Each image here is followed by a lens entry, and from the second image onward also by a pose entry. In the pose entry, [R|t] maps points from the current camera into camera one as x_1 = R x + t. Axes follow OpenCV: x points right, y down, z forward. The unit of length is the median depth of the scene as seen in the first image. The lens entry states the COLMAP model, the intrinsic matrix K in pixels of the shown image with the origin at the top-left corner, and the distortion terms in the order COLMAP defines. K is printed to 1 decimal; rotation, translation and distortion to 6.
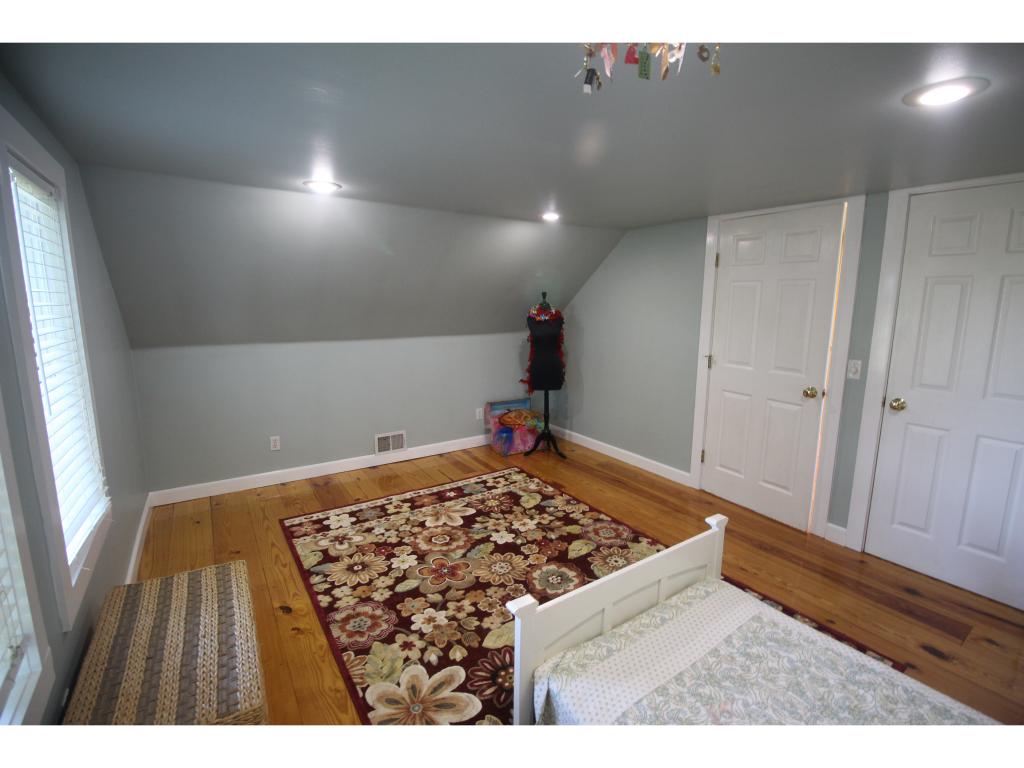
lens RADIAL K [[476.7, 0, 519.6], [0, 476.7, 380.6], [0, 0, 1]] dist [-0.002721, -0.000746]
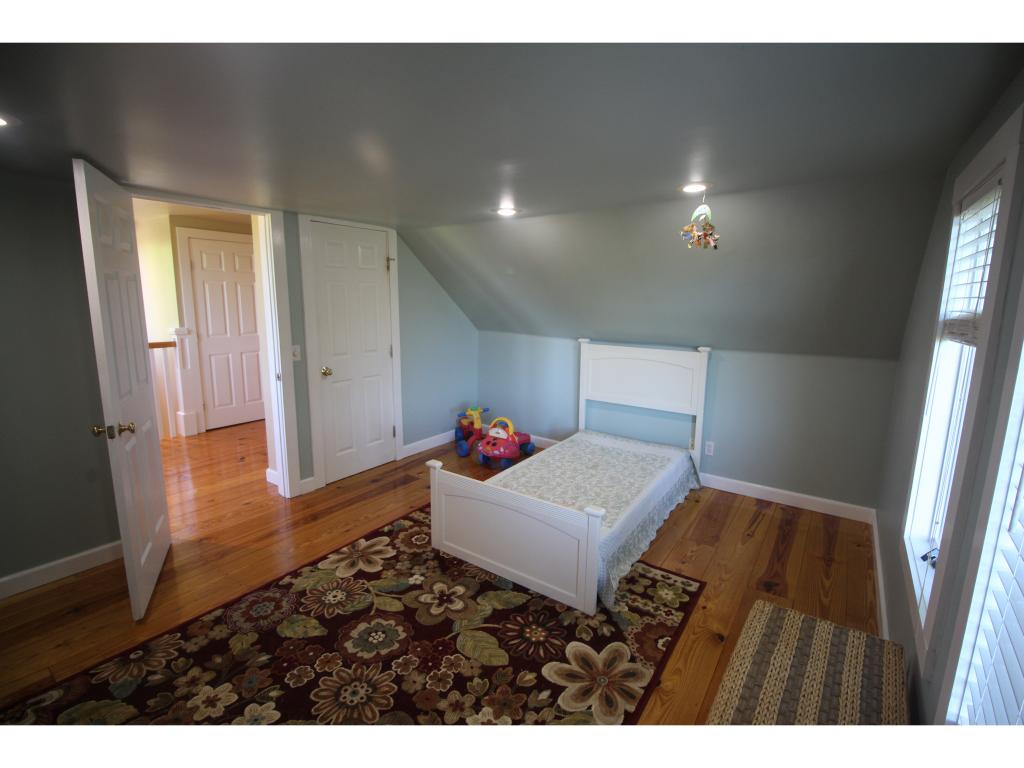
lens RADIAL K [[476.7, 0, 513.6], [0, 476.7, 381.4], [0, 0, 1]] dist [-0.002721, -0.000746]
pose [[-0.357335, -0.176300, 0.917186, -0.715520], [0.140150, 0.960782, 0.239282, -0.186200], [-0.923401, 0.214048, -0.318612, 0.965424]]
